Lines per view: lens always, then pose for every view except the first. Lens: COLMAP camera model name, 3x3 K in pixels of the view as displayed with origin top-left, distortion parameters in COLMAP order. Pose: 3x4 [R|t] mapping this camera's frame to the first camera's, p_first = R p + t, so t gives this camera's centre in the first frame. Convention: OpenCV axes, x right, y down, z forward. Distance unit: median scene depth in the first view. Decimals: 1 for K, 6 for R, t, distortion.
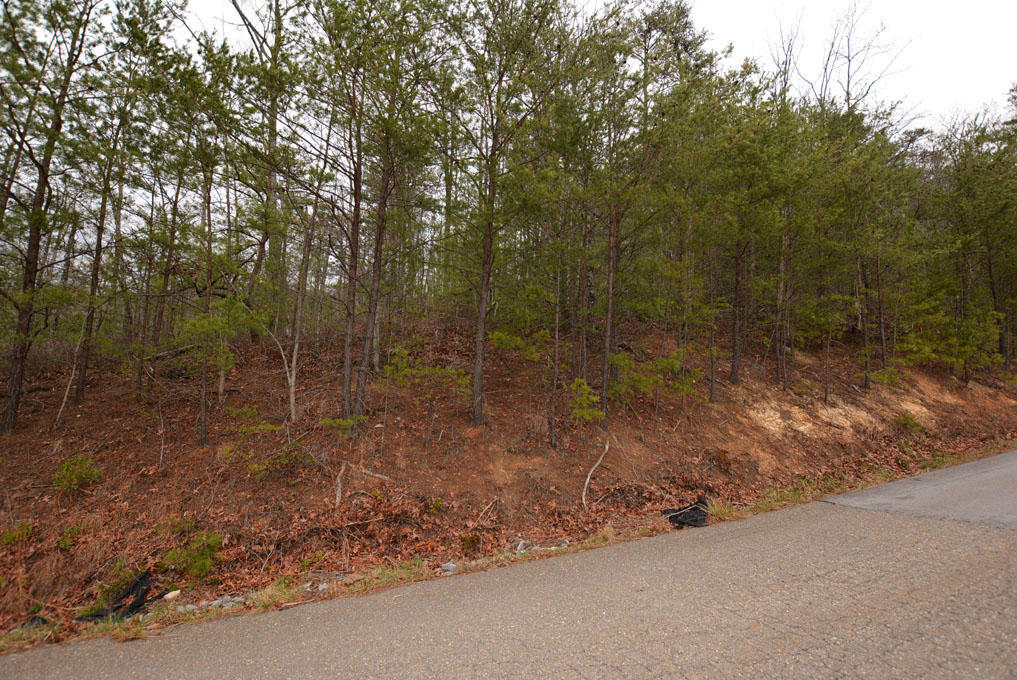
lens RADIAL K [[455.8, 0, 507.8], [0, 455.8, 340.8], [0, 0, 1]] dist [-0.001018, 0.001372]
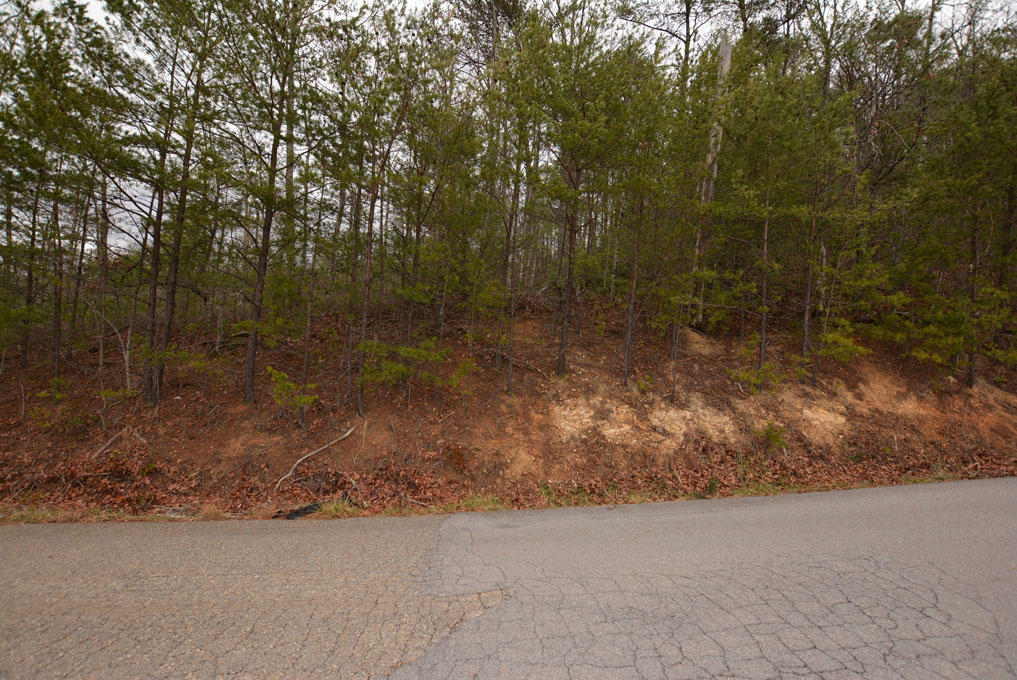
lens RADIAL K [[455.8, 0, 508.0], [0, 455.8, 340.6], [0, 0, 1]] dist [-0.001018, 0.001372]
pose [[0.937381, 0.025261, -0.347388, 0.730134], [0.004574, 0.996388, 0.084795, -0.049426], [0.348275, -0.081075, 0.933880, 0.140566]]
